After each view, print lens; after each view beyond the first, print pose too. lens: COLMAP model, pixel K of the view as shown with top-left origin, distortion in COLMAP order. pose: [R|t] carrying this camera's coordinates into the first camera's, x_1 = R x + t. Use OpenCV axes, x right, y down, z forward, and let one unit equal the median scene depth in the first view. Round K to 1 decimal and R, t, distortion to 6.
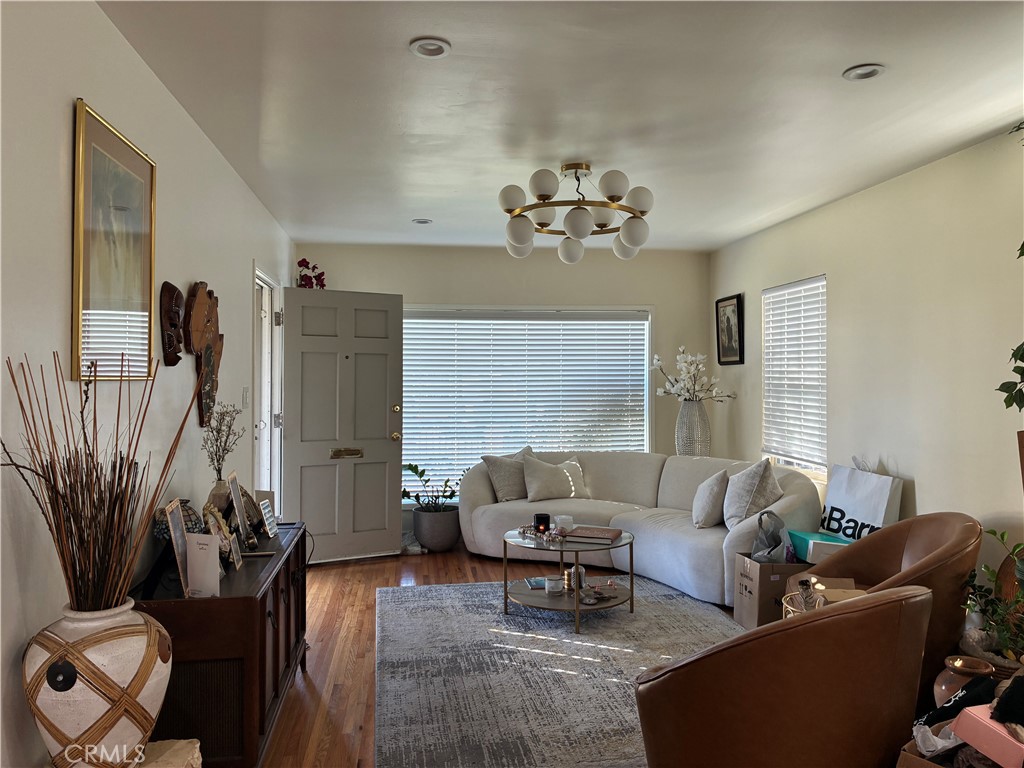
lens RADIAL K [[774.5, 0, 518.6], [0, 774.5, 373.1], [0, 0, 1]] dist [0.050643, -0.072290]
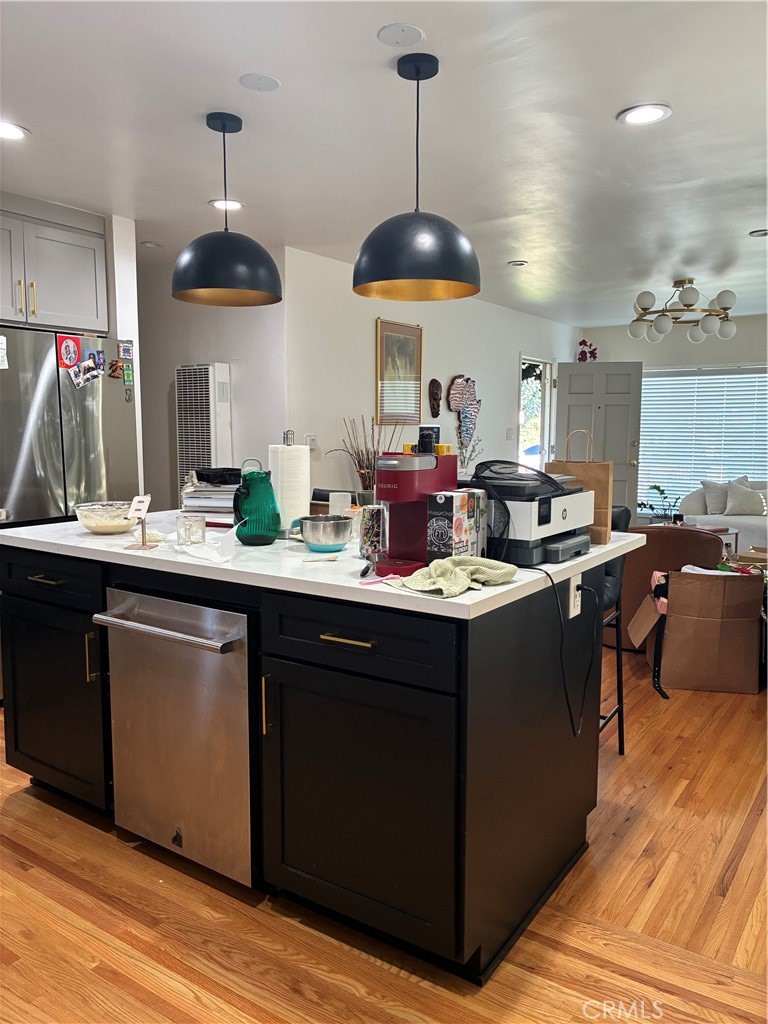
lens RADIAL K [[774.5, 0, 376.7], [0, 774.5, 511.7], [0, 0, 1]] dist [0.050643, -0.072290]
pose [[0.734271, 0.076453, -0.674537, 0.467648], [0.005242, 0.992970, 0.118252, -0.001345], [0.678836, -0.090365, 0.728708, -0.371508]]
